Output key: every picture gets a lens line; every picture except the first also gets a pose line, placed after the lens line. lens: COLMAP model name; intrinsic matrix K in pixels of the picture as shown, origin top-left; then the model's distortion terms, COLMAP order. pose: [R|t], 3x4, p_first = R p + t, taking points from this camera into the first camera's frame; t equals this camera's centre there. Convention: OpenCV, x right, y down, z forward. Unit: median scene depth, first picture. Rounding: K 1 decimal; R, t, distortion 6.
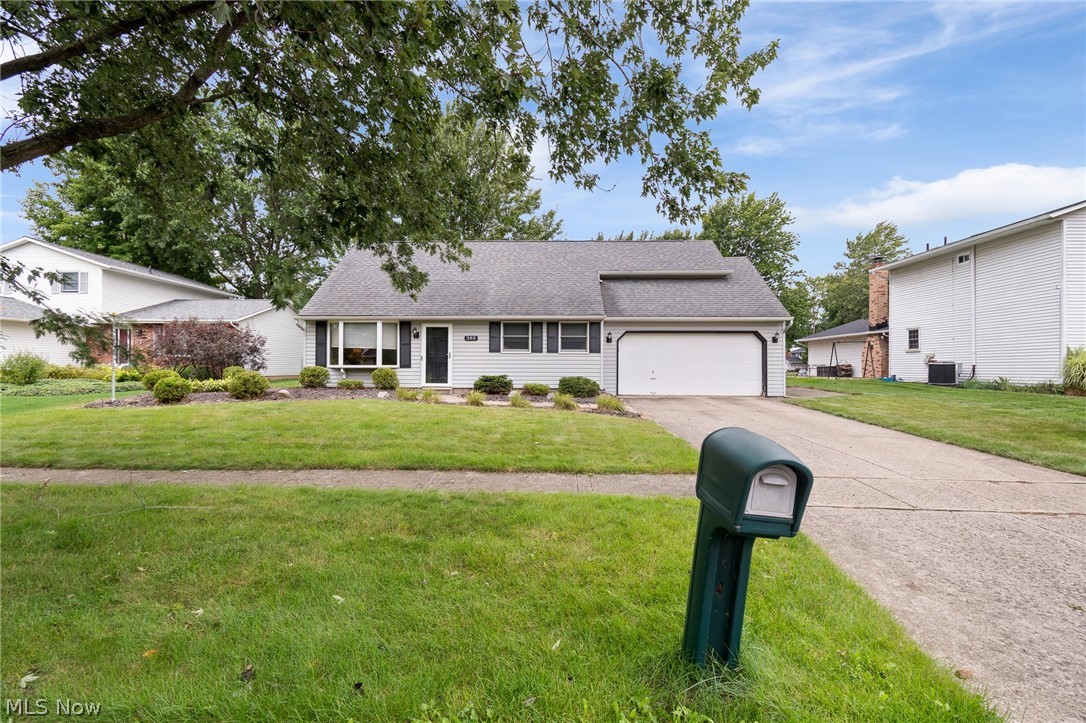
lens RADIAL K [[486.3, 0, 546.6], [0, 486.3, 358.2], [0, 0, 1]] dist [-0.000375, -0.000315]
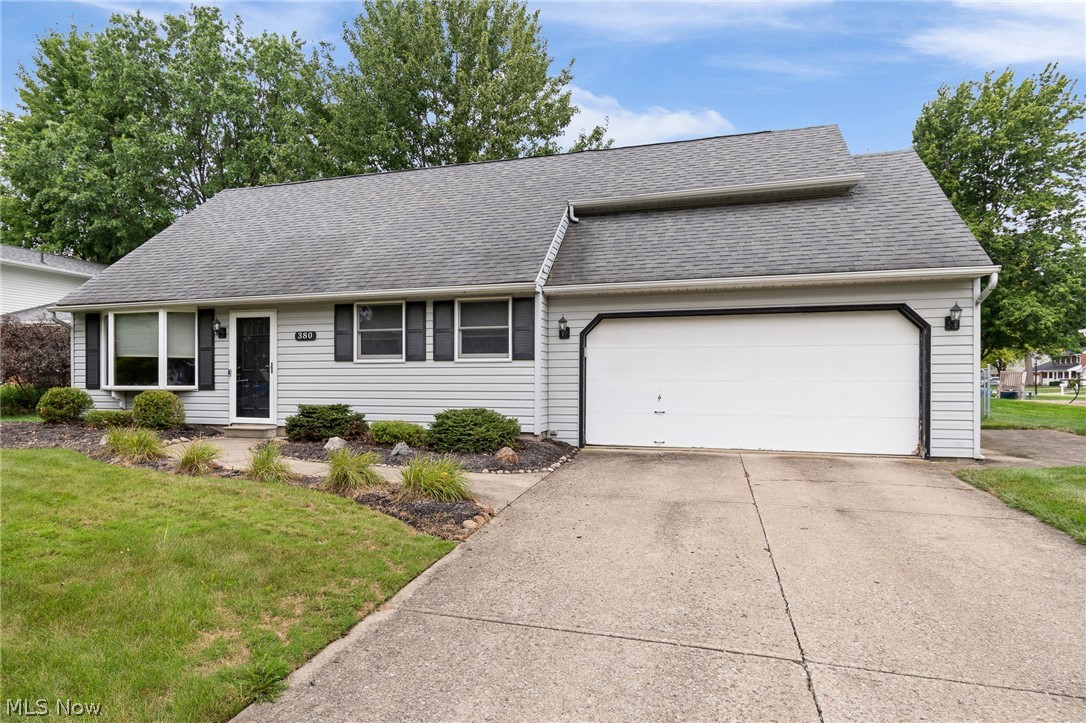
lens RADIAL K [[616.8, 0, 543.0], [0, 616.8, 383.0], [0, 0, 1]] dist [0.001865, -0.000296]
pose [[0.958272, -0.001427, -0.285853, 0.298156], [0.008437, 0.999693, 0.023294, -0.001951], [0.285732, -0.024734, 0.957990, 0.408608]]
